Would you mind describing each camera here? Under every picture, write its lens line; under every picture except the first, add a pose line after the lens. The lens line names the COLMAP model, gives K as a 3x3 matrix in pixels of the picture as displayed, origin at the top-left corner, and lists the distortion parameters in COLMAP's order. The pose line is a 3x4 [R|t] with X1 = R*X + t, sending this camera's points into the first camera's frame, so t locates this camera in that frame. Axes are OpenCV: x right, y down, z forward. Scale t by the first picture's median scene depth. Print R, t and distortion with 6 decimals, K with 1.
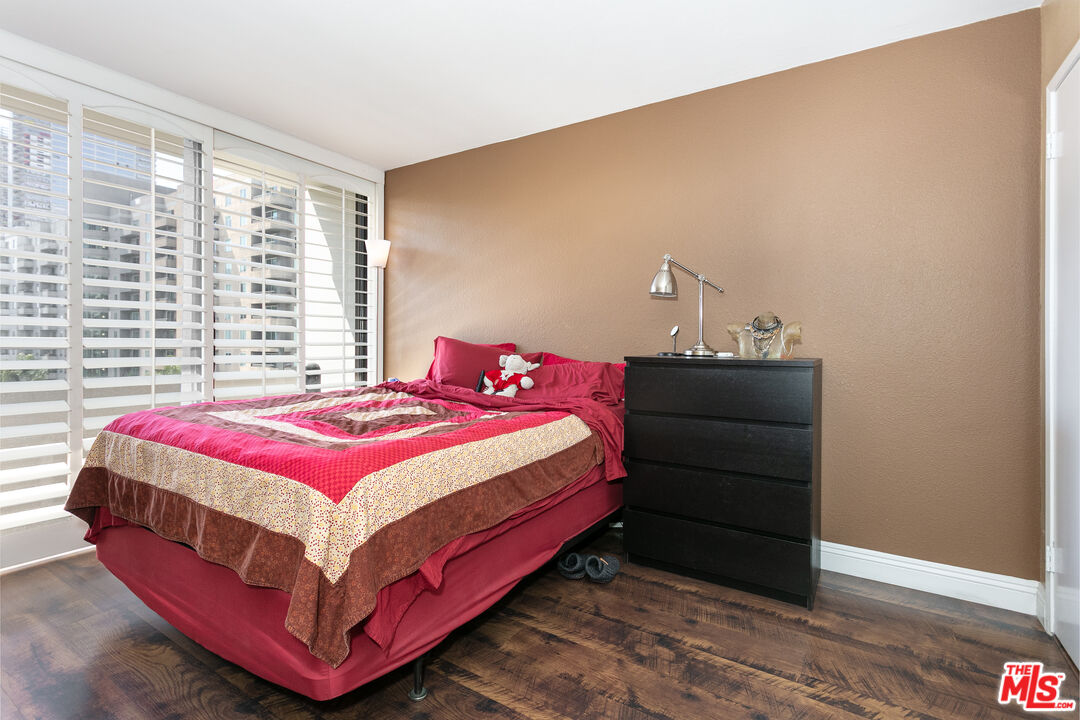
lens RADIAL K [[516.6, 0, 538.3], [0, 516.6, 353.0], [0, 0, 1]] dist [0.013770, 0.000340]
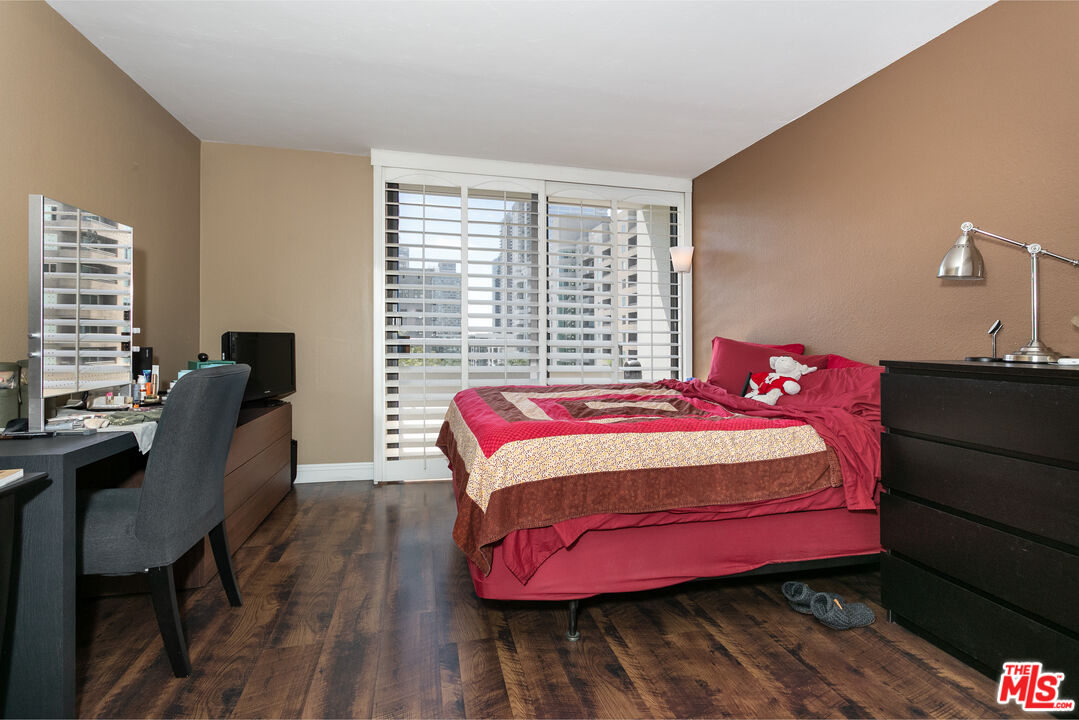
lens RADIAL K [[516.1, 0, 539.6], [0, 516.1, 350.6], [0, 0, 1]] dist [0.013770, 0.000340]
pose [[0.721061, 0.012364, -0.692761, 0.343658], [-0.017322, 0.999850, -0.000184, 0.000907], [0.692655, 0.012132, 0.721167, 0.051407]]
